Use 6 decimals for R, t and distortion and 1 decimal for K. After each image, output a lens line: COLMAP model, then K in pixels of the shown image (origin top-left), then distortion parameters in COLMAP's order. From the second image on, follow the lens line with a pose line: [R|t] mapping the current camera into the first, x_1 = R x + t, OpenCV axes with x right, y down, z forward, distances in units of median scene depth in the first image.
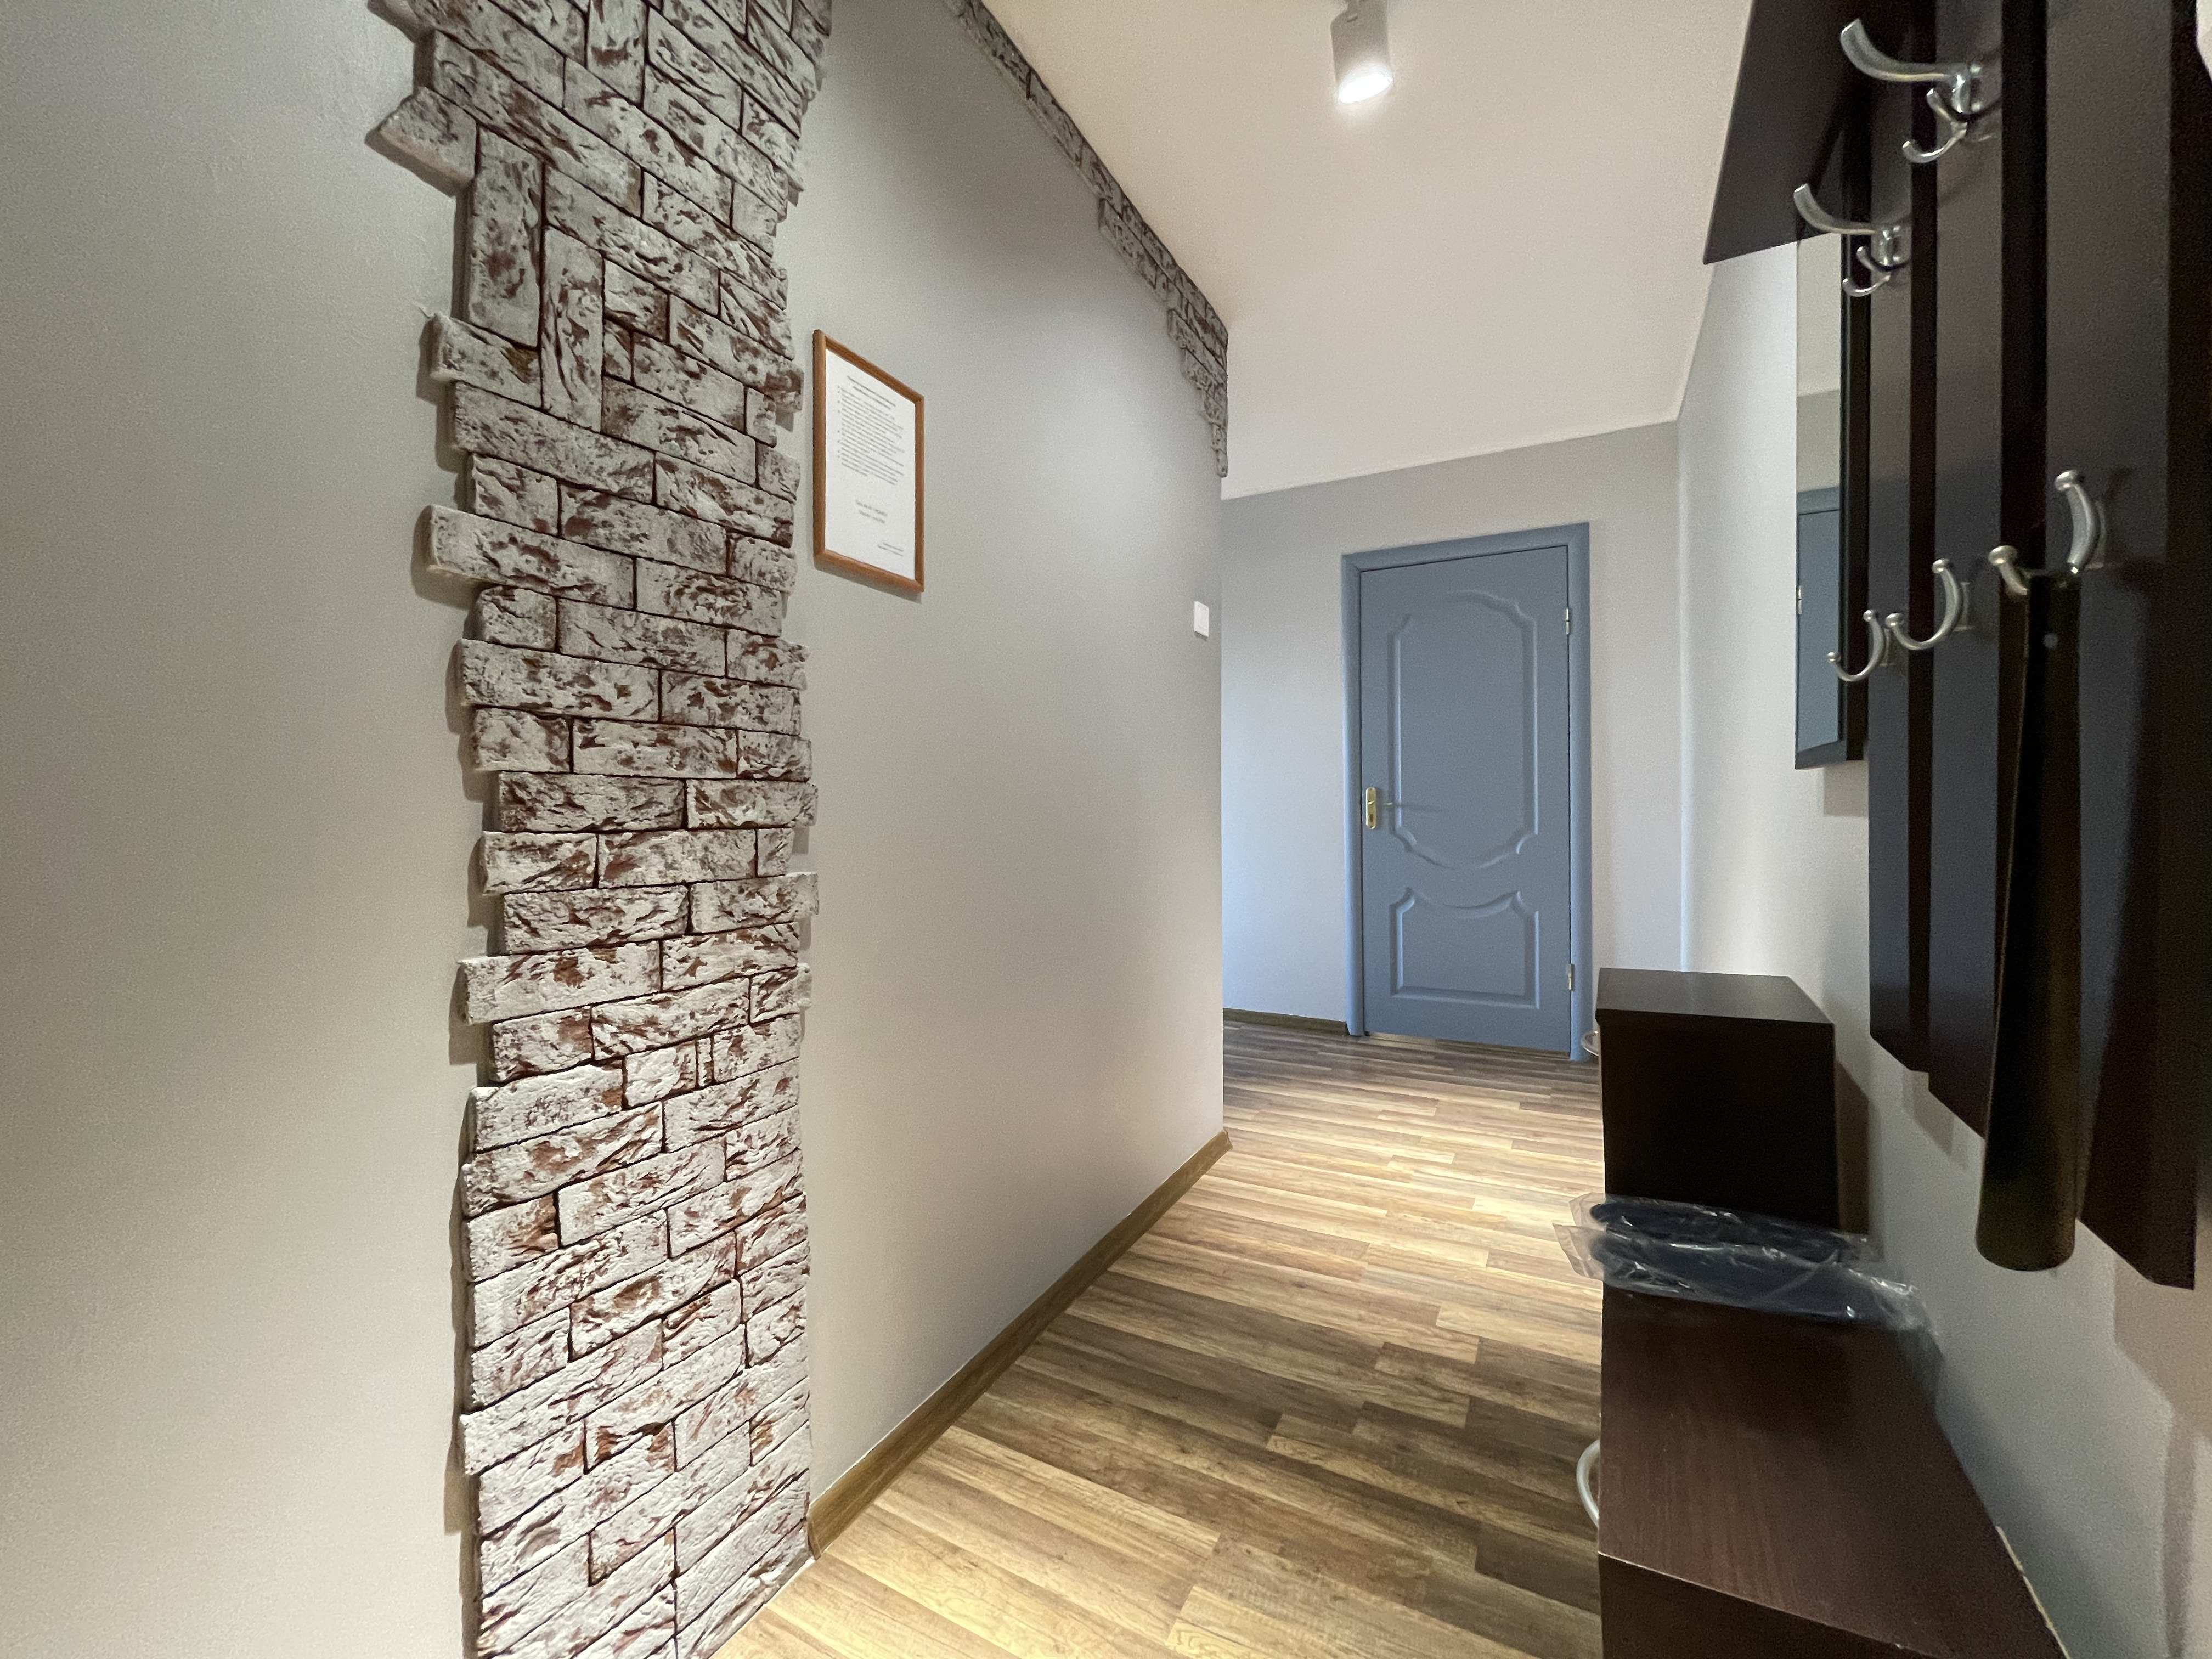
lens RADIAL K [[899.4, 0, 1145.6], [0, 899.4, 794.9], [0, 0, 1]] dist [0.000538, 0.000955]
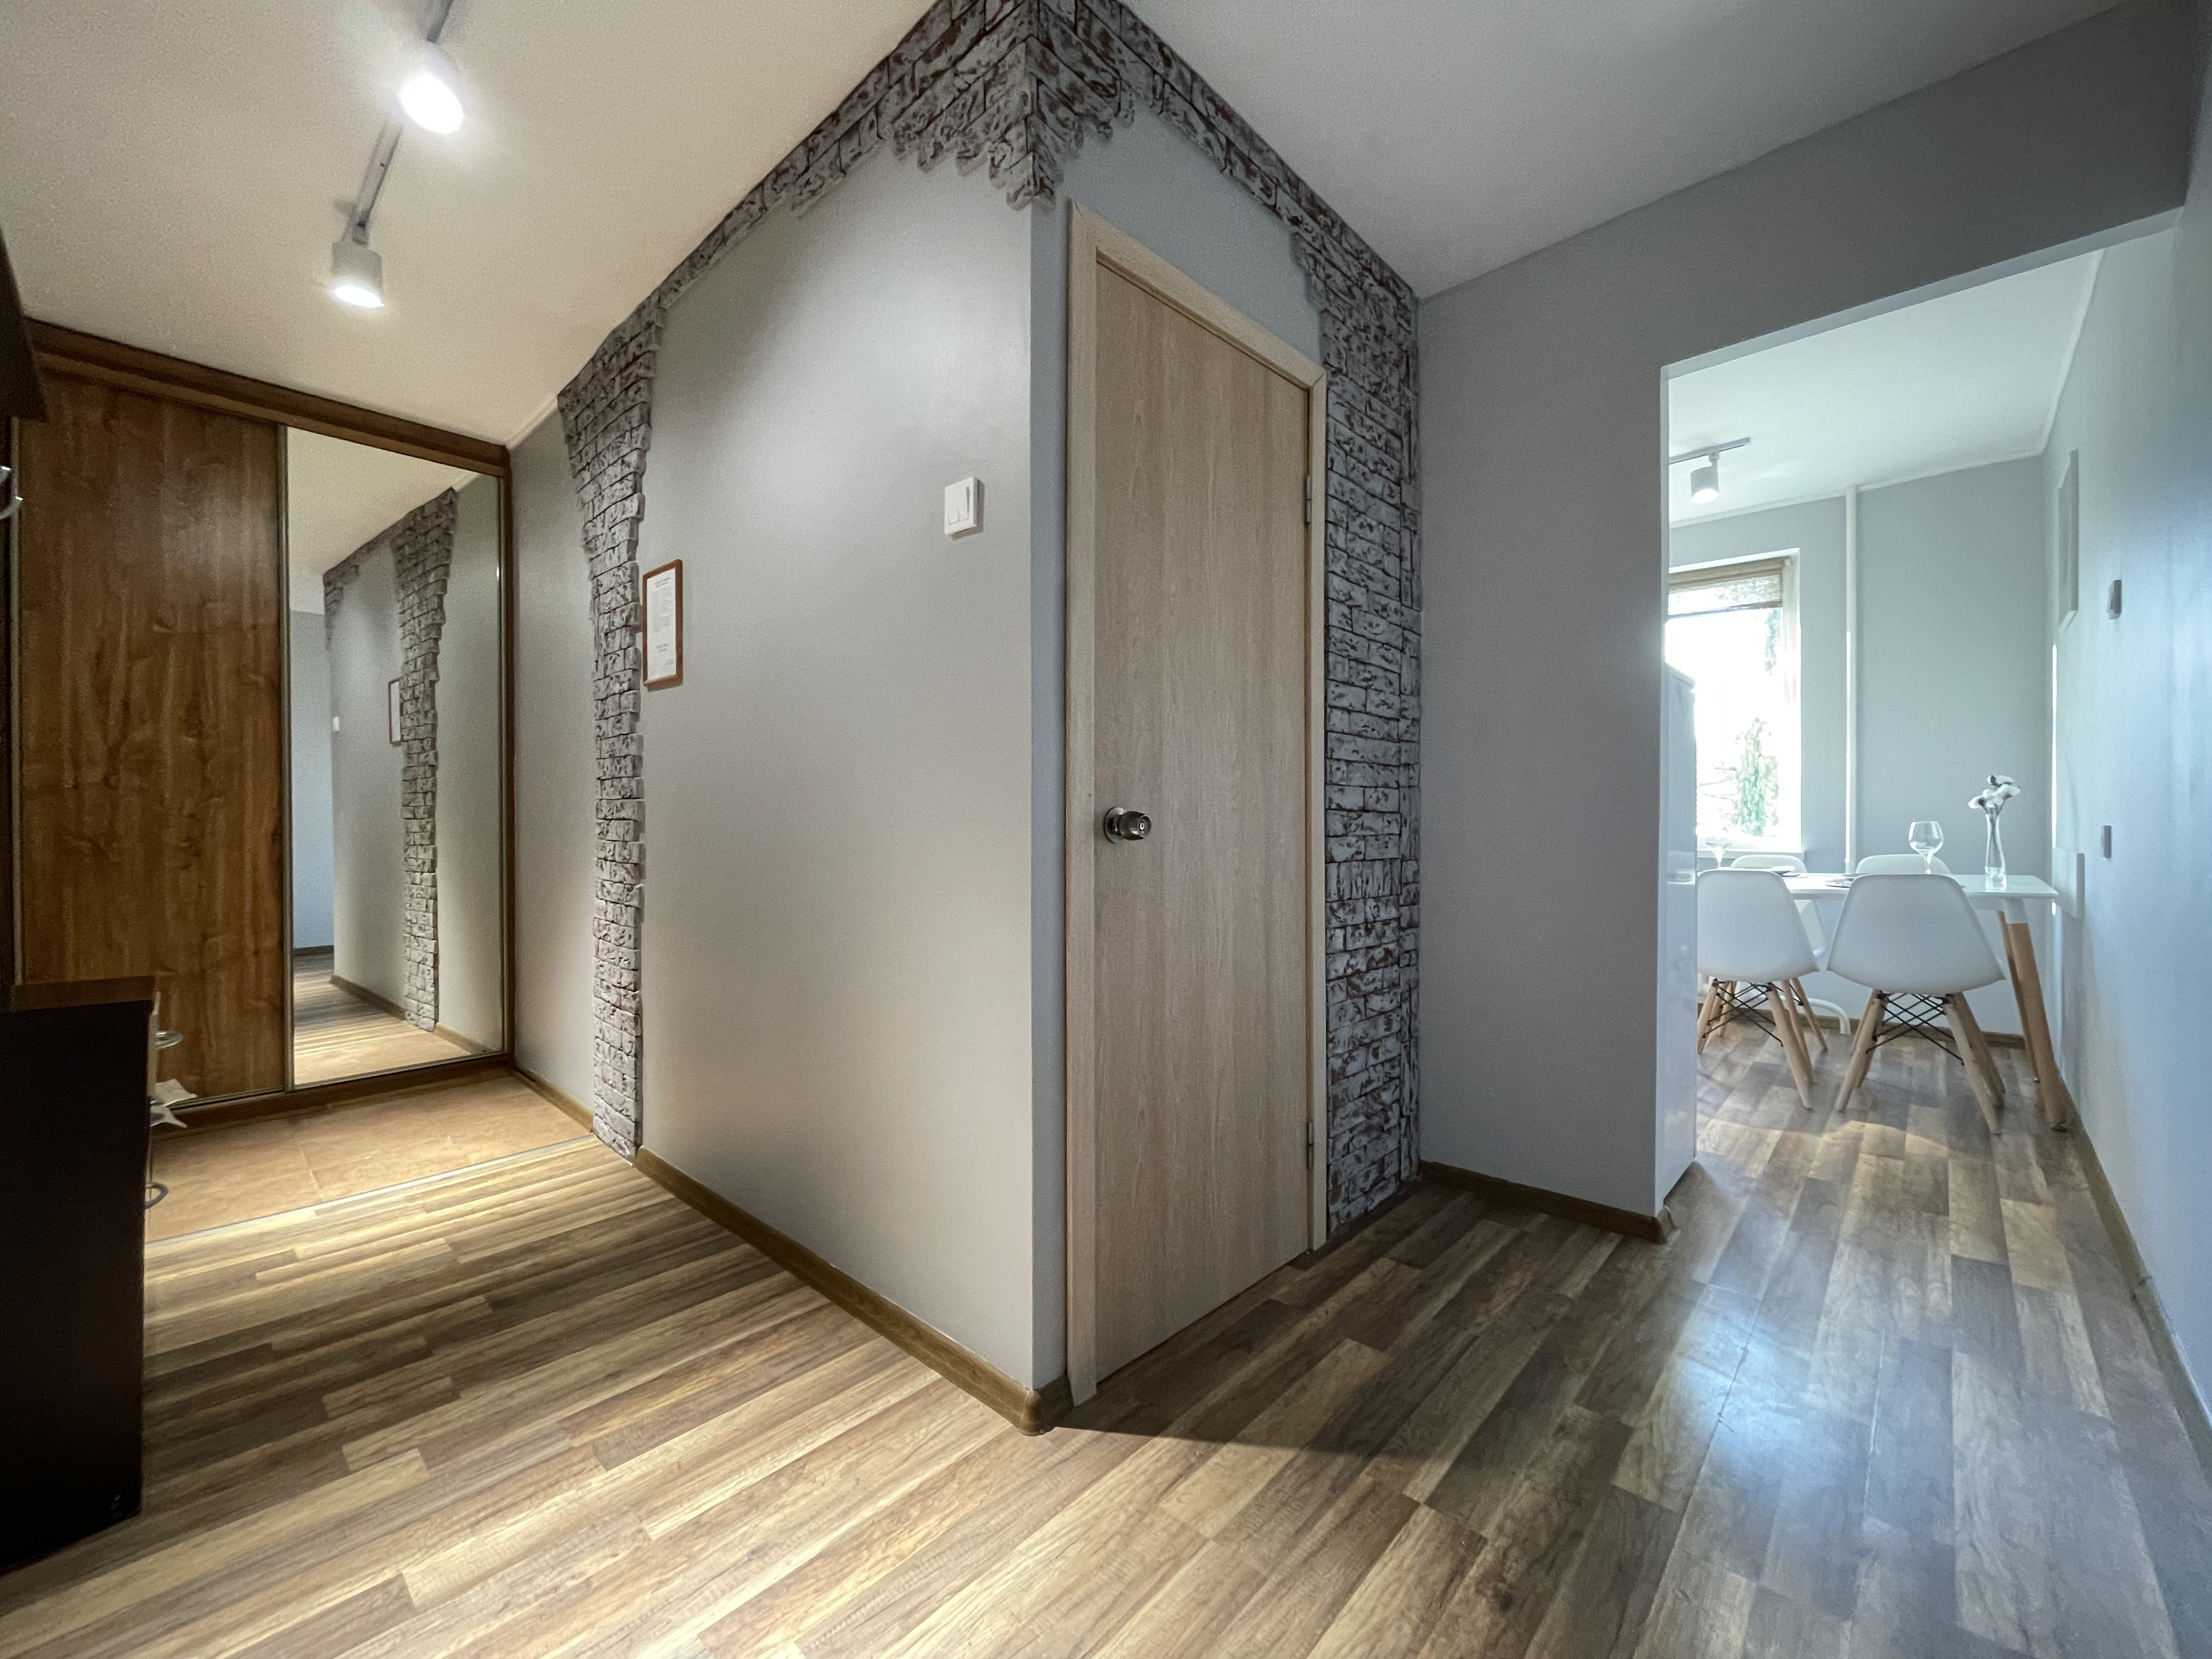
lens RADIAL K [[899.4, 0, 1110.9], [0, 899.4, 823.2], [0, 0, 1]] dist [0.000538, 0.000955]
pose [[-0.281364, 0.016924, -0.959452, 0.929841], [0.014482, 0.999805, 0.013389, 0.016173], [0.959492, -0.010127, -0.281554, 1.856576]]
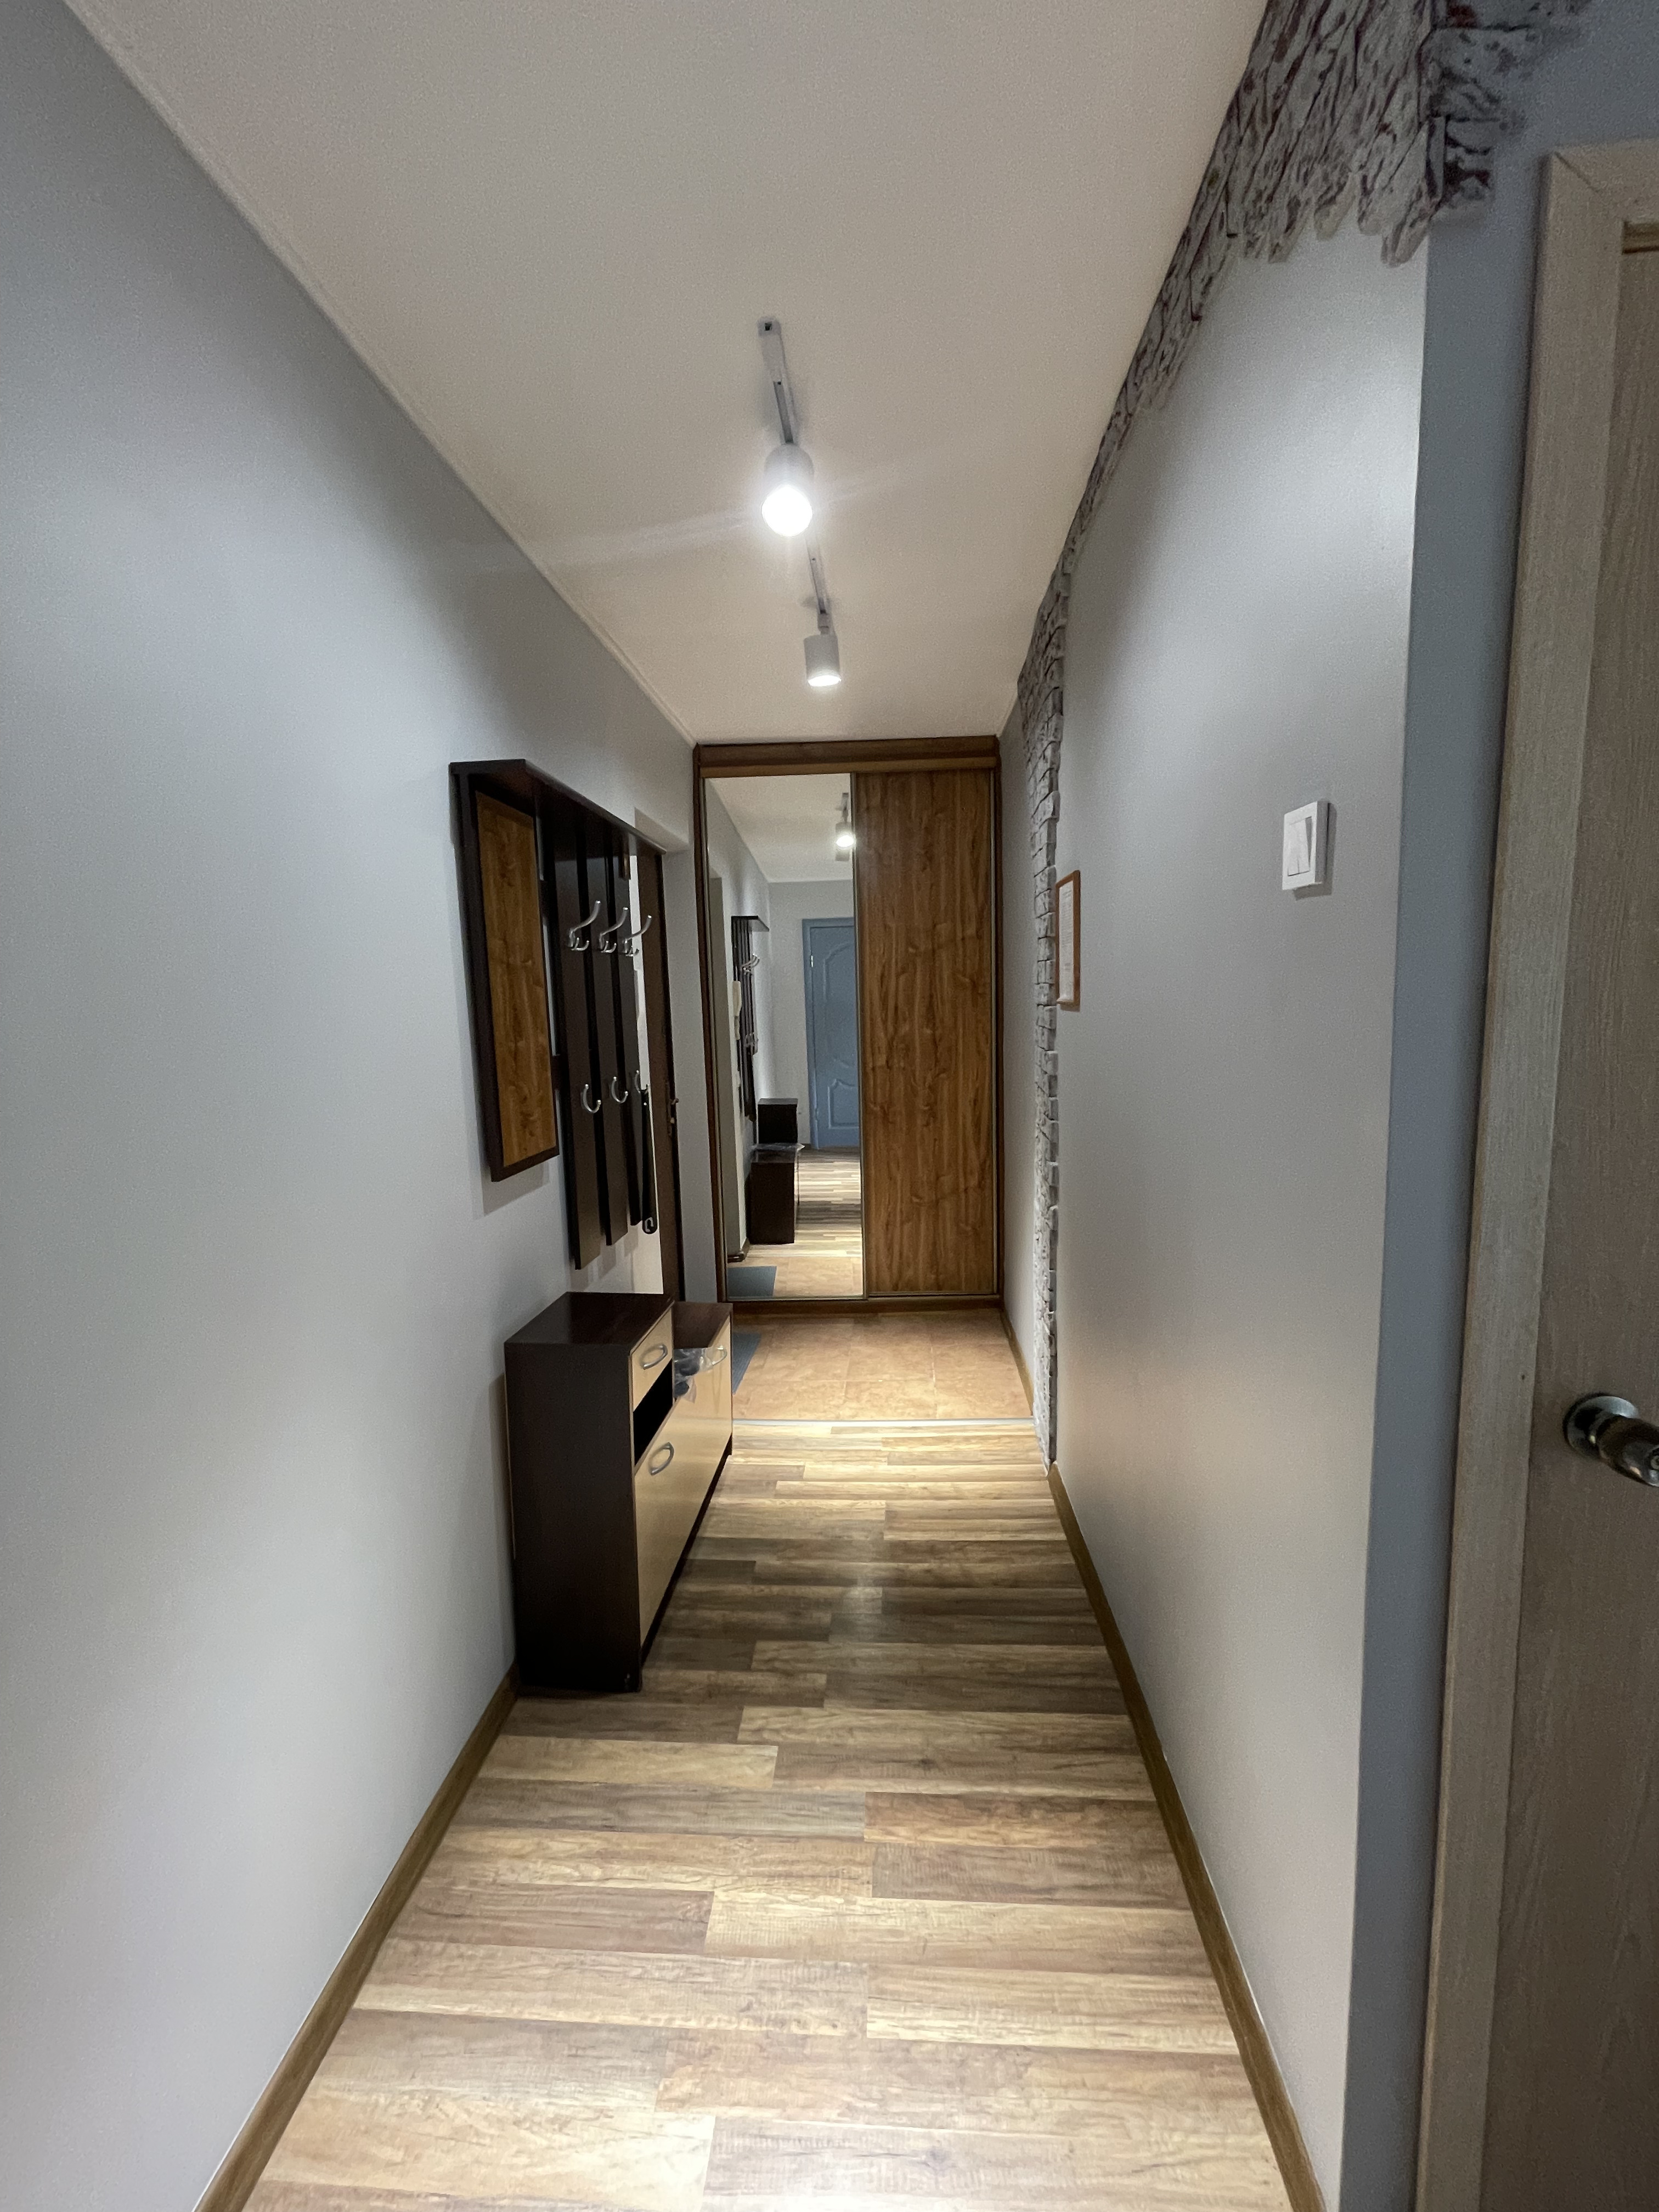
lens RADIAL K [[899.4, 0, 837.6], [0, 899.4, 1108.5], [0, 0, 1]] dist [0.000538, 0.000955]
pose [[-0.923158, 0.082940, -0.375366, 0.575840], [0.041594, 0.992266, 0.116954, -0.212424], [0.382163, 0.092354, -0.919468, 1.870224]]
